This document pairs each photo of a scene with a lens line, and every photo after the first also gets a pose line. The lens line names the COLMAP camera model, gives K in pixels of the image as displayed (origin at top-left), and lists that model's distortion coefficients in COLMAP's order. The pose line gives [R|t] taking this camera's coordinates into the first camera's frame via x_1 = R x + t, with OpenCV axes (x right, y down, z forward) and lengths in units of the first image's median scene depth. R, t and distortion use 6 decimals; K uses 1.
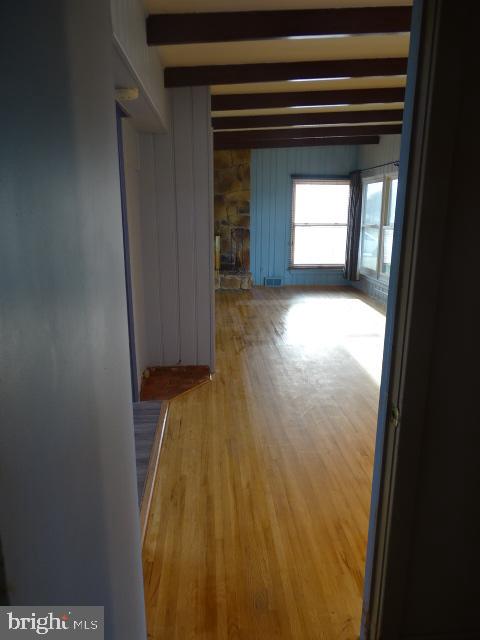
lens RADIAL K [[454.9, 0, 240.5], [0, 454.9, 319.4], [0, 0, 1]] dist [0.005078, -0.003657]
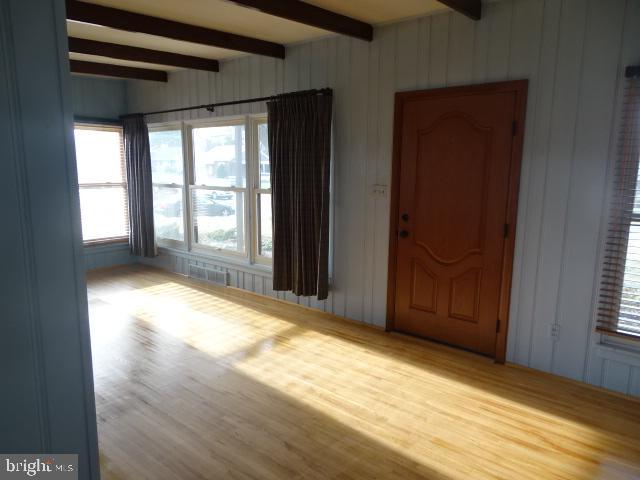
lens RADIAL K [[454.9, 0, 315.9], [0, 454.9, 239.8], [0, 0, 1]] dist [0.005078, -0.003657]
pose [[0.694504, -0.115703, 0.710125, -0.096452], [0.163766, 0.986499, 0.000570, -0.068097], [-0.700604, 0.115898, 0.704075, 0.268027]]
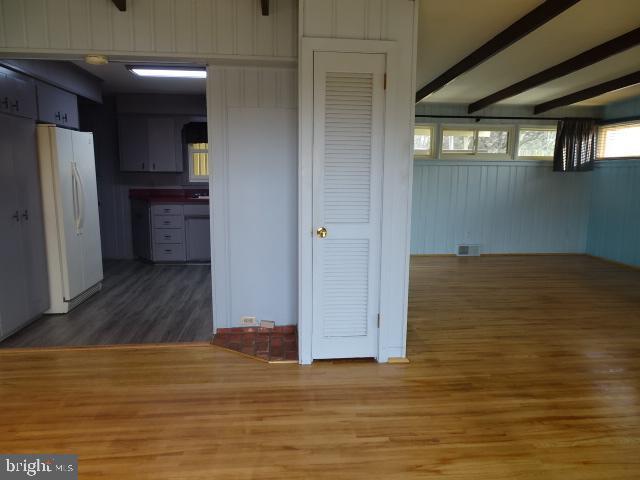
lens RADIAL K [[454.9, 0, 319.2], [0, 454.9, 236.4], [0, 0, 1]] dist [0.005078, -0.003657]
pose [[0.021857, 0.142890, -0.989497, 0.323184], [-0.245842, 0.960112, 0.133216, -0.094727], [0.969064, 0.240348, 0.056113, 0.473776]]
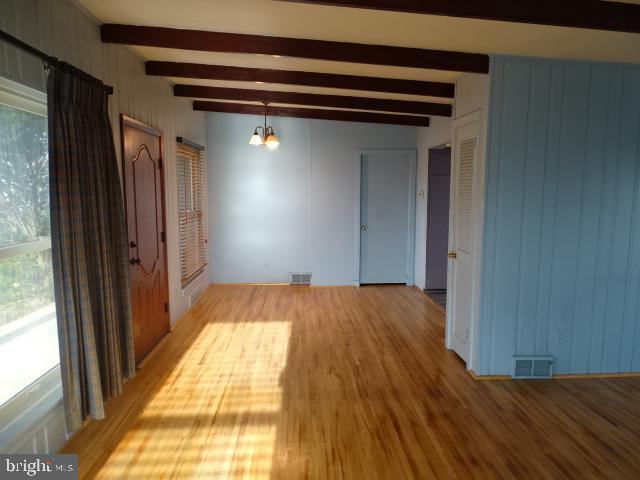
lens RADIAL K [[454.9, 0, 333.3], [0, 454.9, 231.0], [0, 0, 1]] dist [0.005078, -0.003657]
pose [[-0.999975, -0.004648, -0.005388, 0.103335], [-0.006151, 0.945387, 0.325893, -0.236549], [0.003579, 0.325918, -0.945391, 0.955620]]
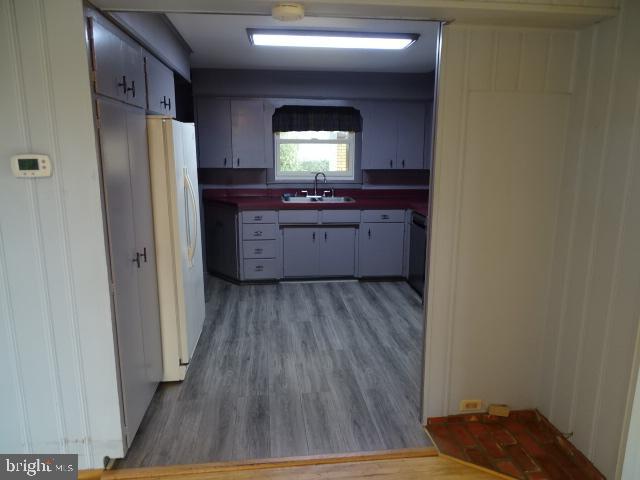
lens RADIAL K [[454.9, 0, 323.7], [0, 454.9, 236.9], [0, 0, 1]] dist [0.005078, -0.003657]
pose [[0.042014, 0.191753, -0.980543, 0.172480], [-0.246727, 0.953007, 0.175797, -0.077719], [0.968174, 0.234540, 0.087350, 0.305372]]
